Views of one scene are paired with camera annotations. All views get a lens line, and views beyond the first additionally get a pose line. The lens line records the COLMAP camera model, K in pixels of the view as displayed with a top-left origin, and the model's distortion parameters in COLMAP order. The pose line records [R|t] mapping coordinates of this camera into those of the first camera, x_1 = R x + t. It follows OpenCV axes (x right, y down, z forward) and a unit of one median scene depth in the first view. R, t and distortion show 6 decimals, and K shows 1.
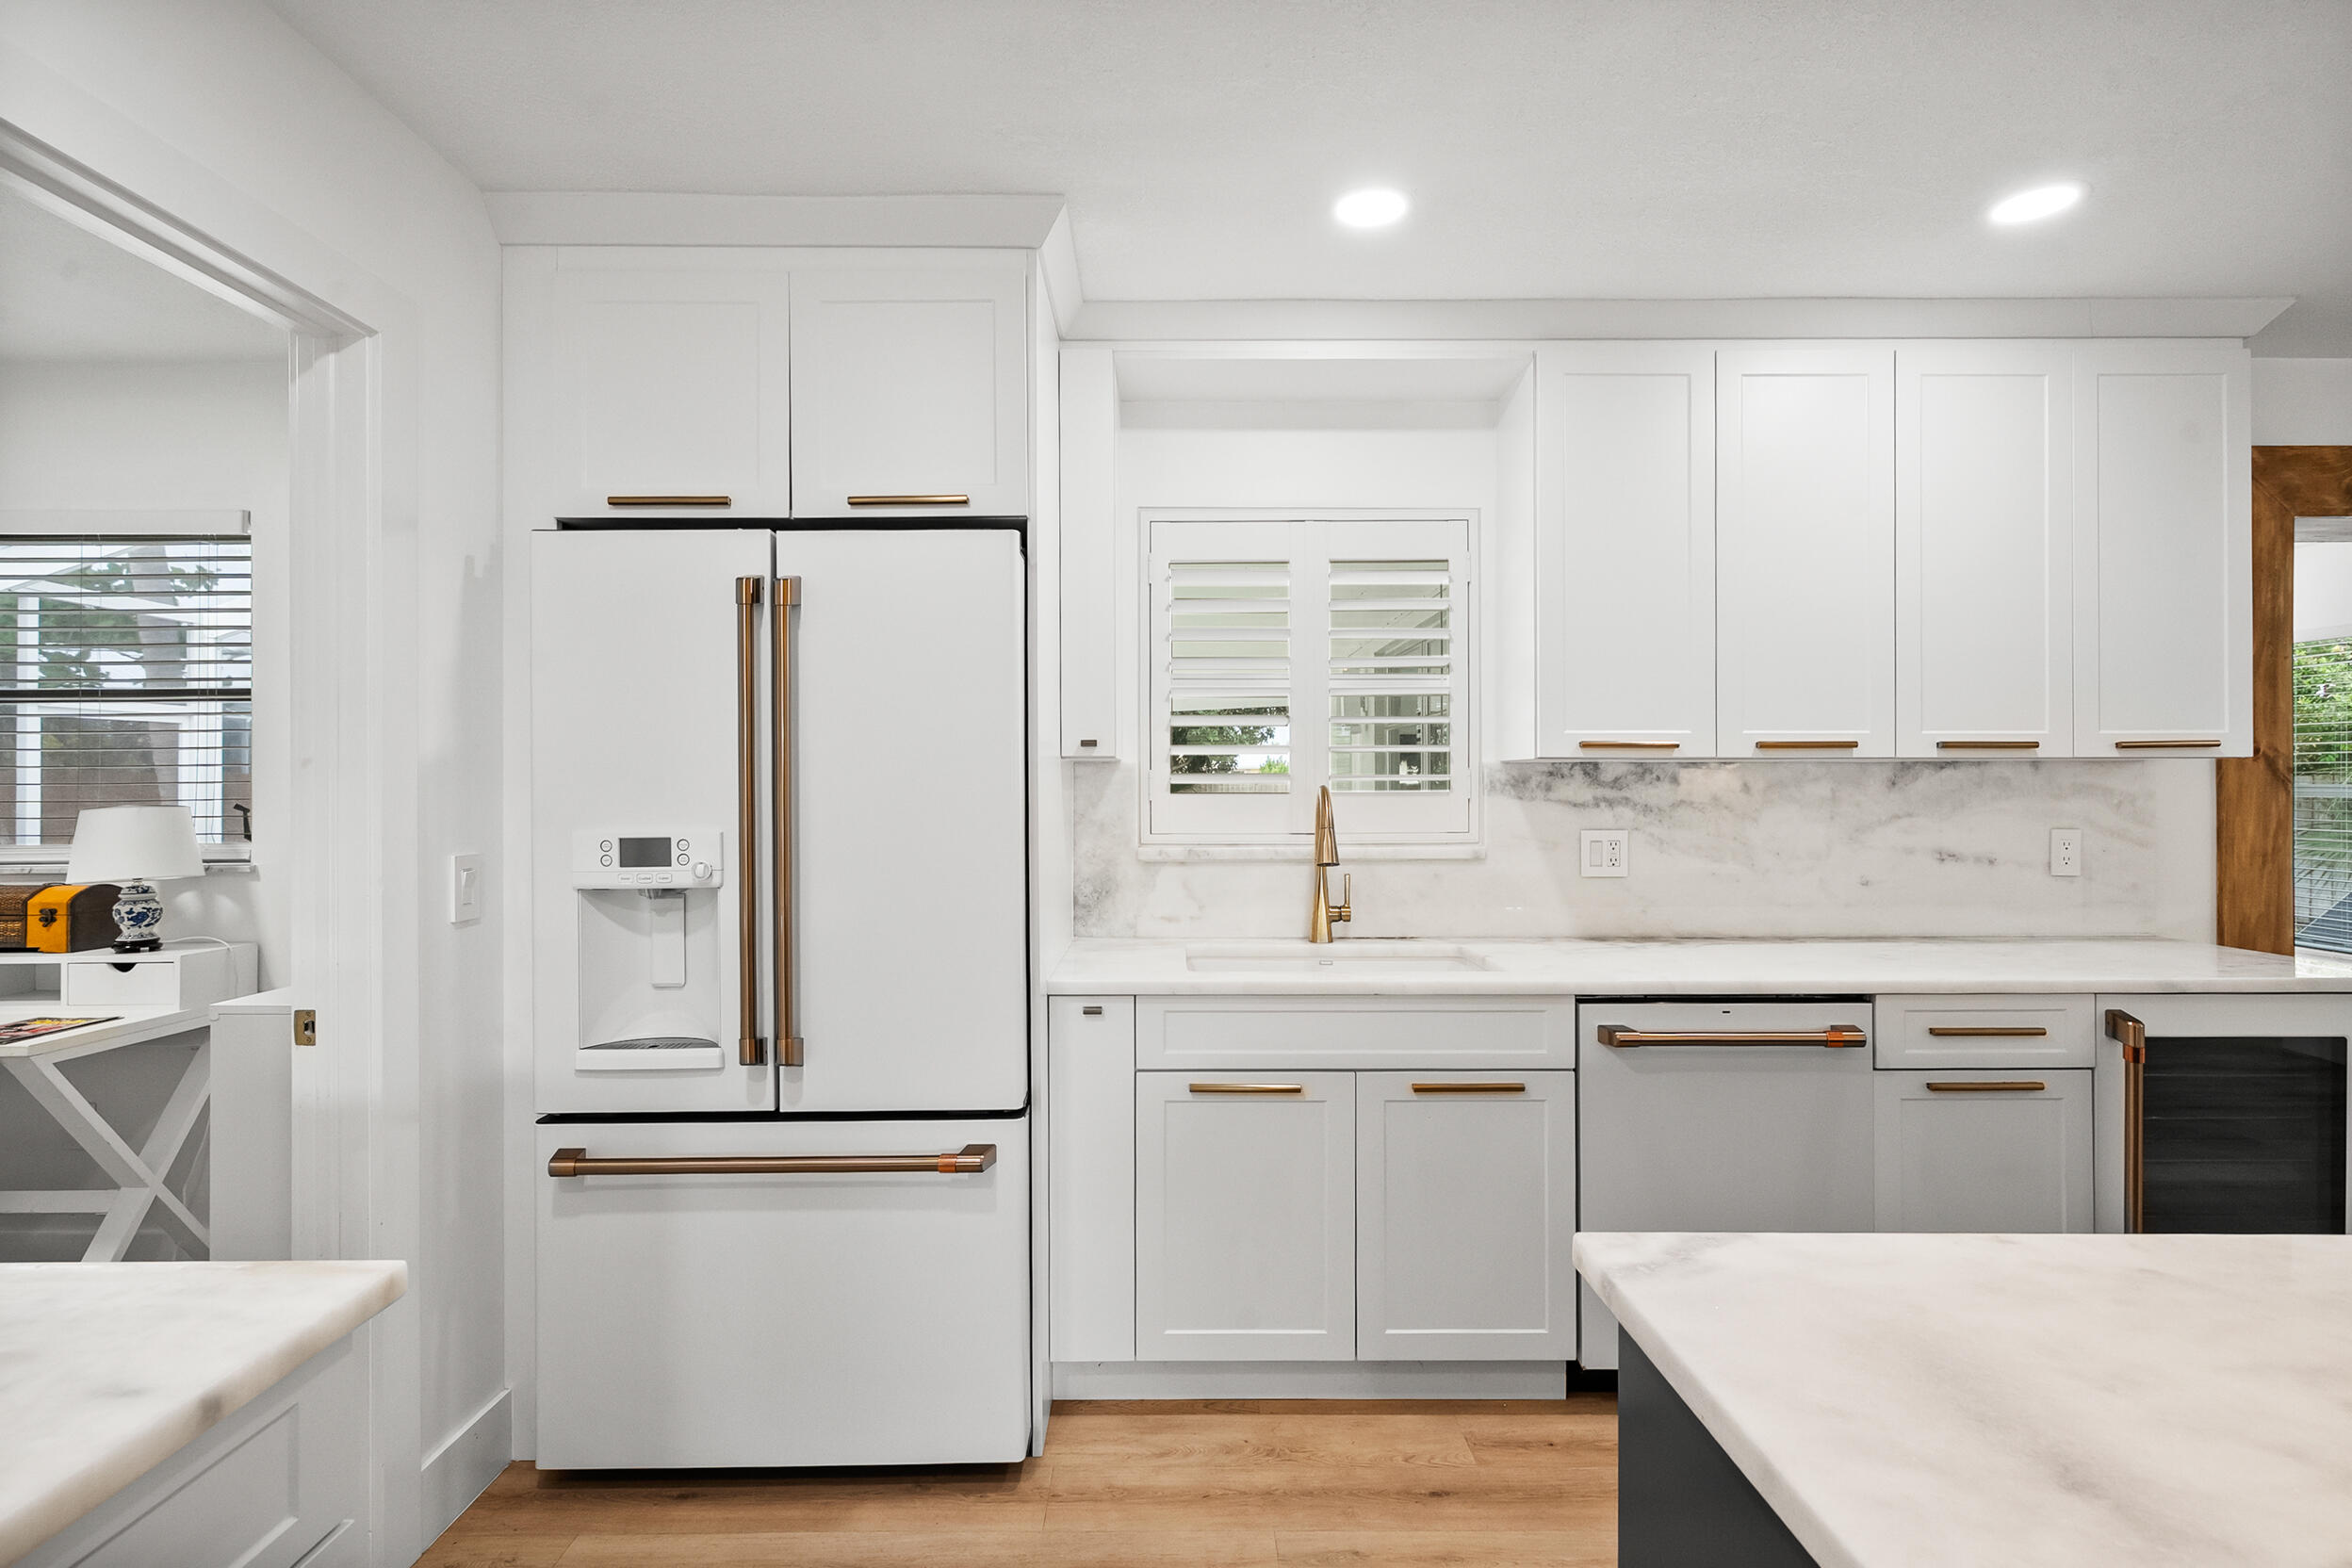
lens RADIAL K [[1069.4, 0, 1148.2], [0, 1069.4, 780.0], [0, 0, 1]] dist [-0.006232, 0.003787]
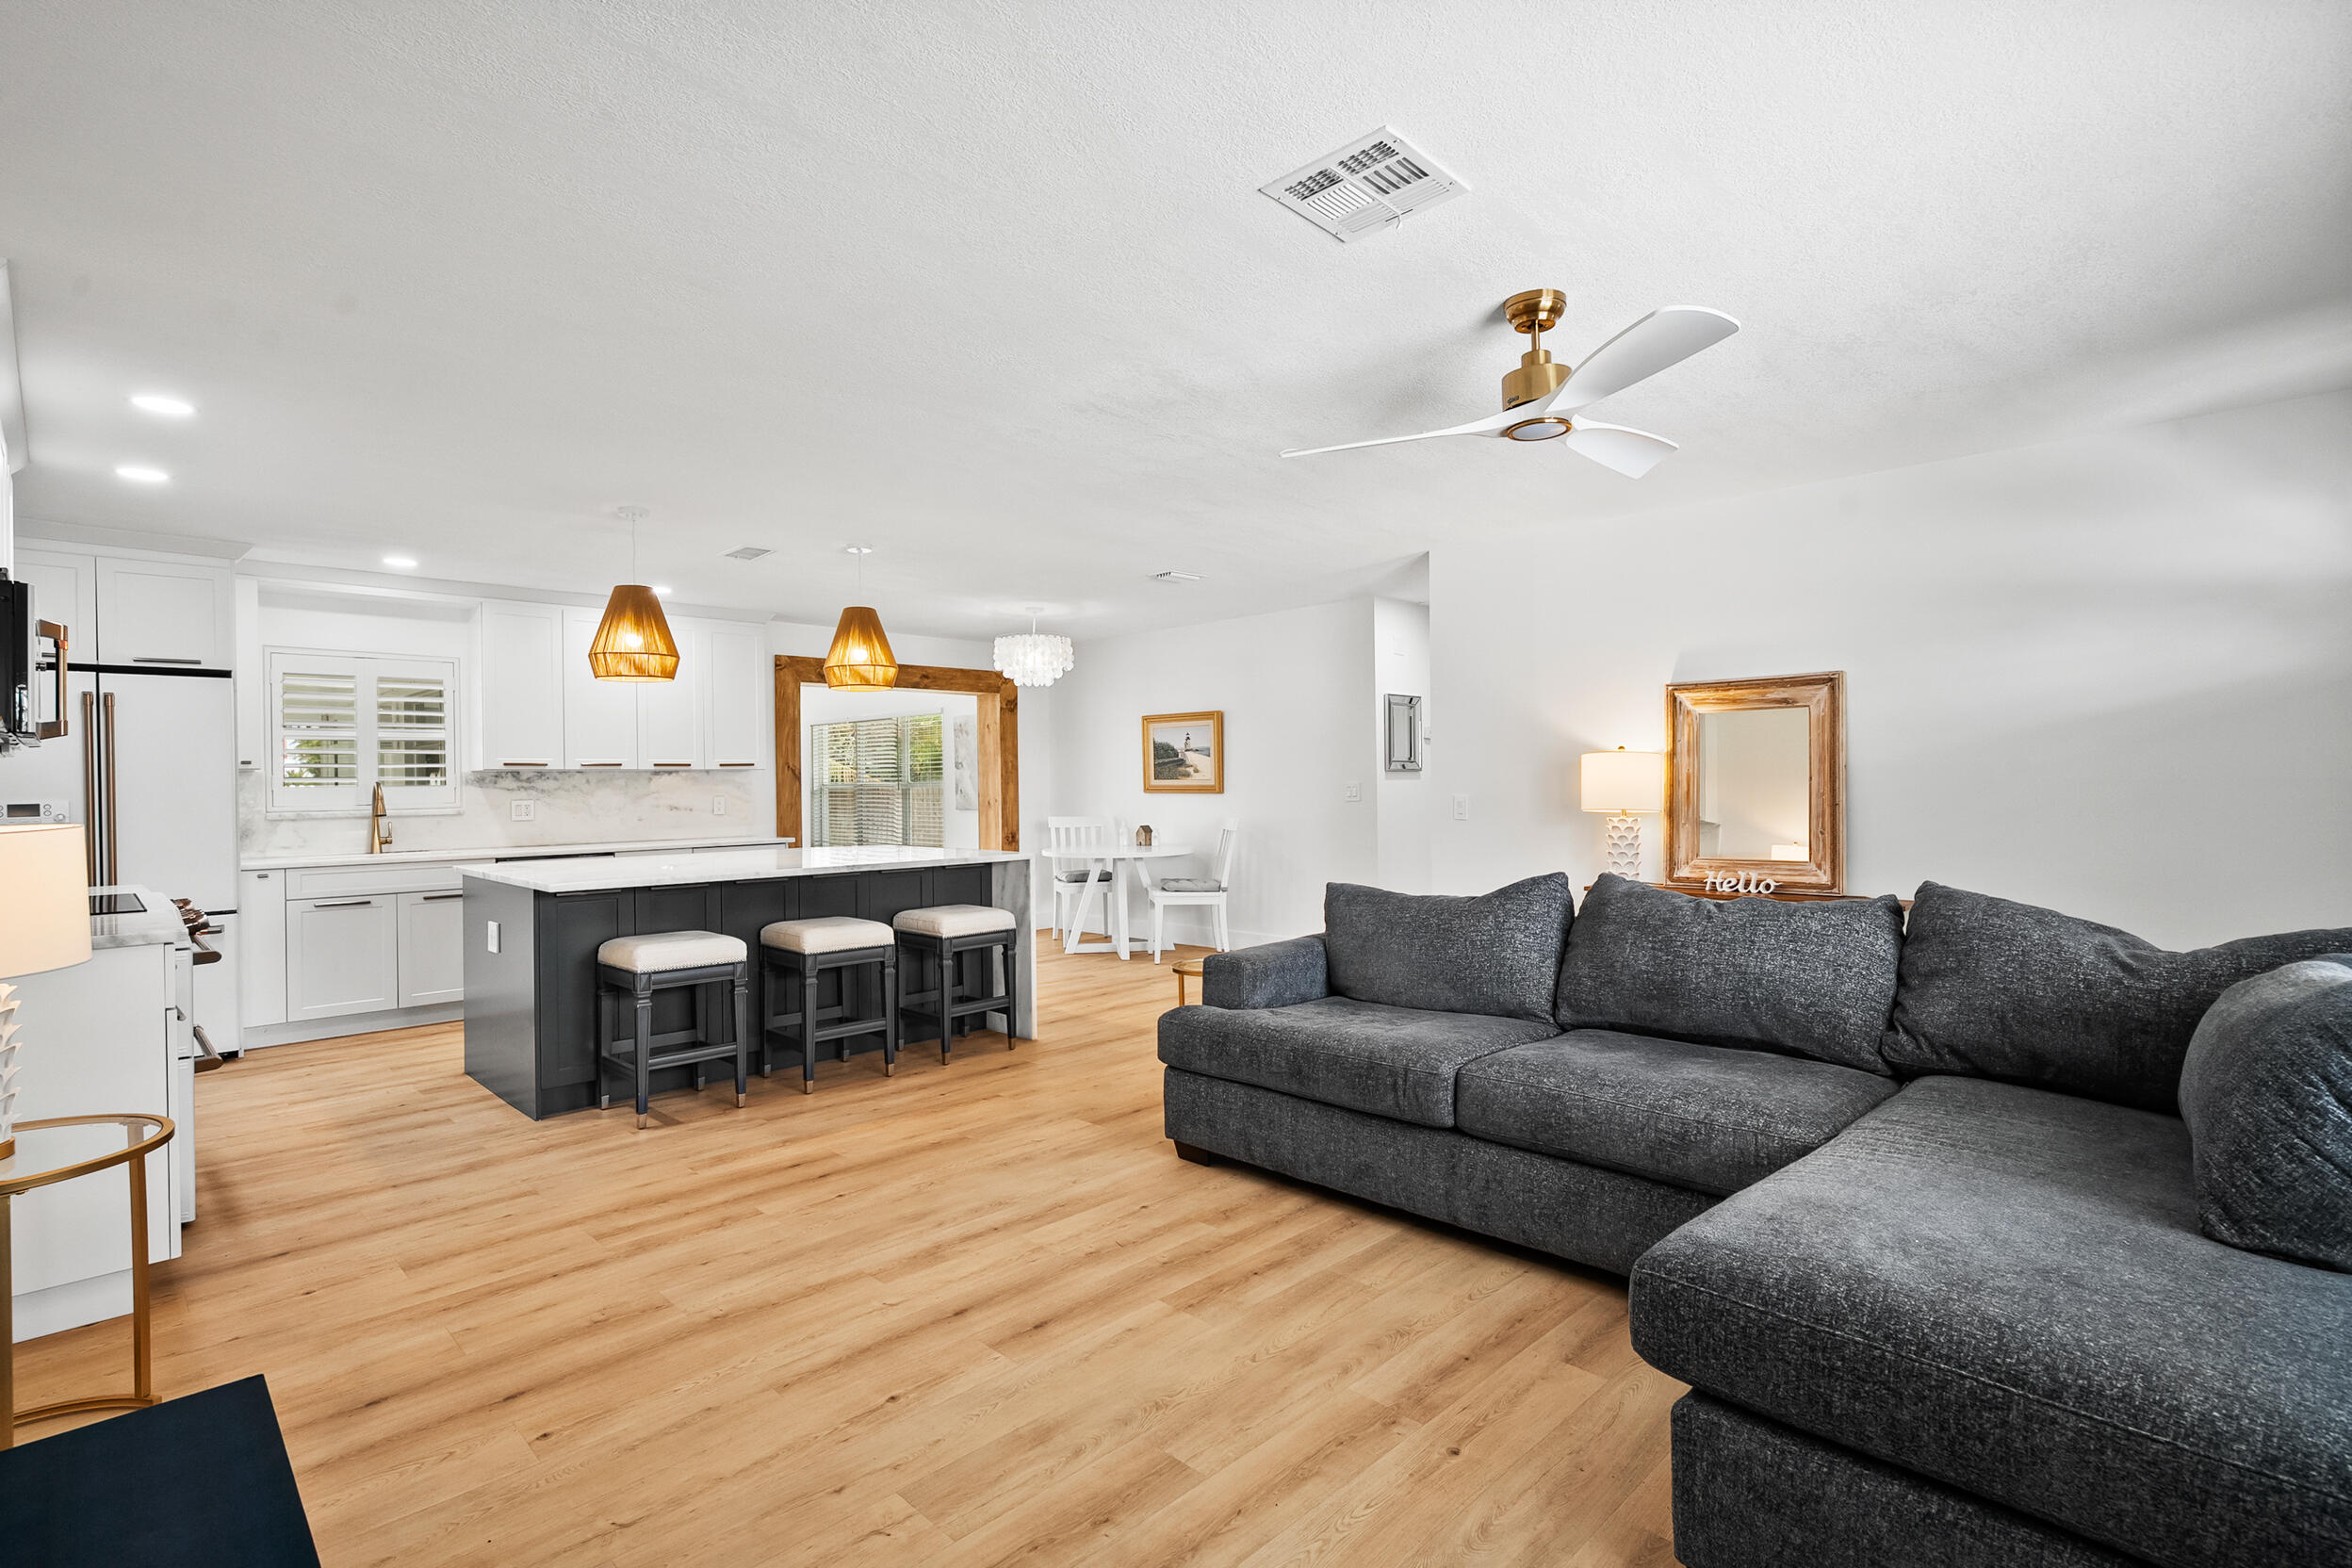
lens RADIAL K [[1124.6, 0, 1158.1], [0, 1124.6, 773.9], [0, 0, 1]] dist [0.003701, -0.001067]
pose [[0.712081, -0.001823, 0.702095, -0.341285], [0.011457, 0.999894, -0.009024, 0.030494], [-0.702004, 0.014470, 0.712026, -1.906981]]
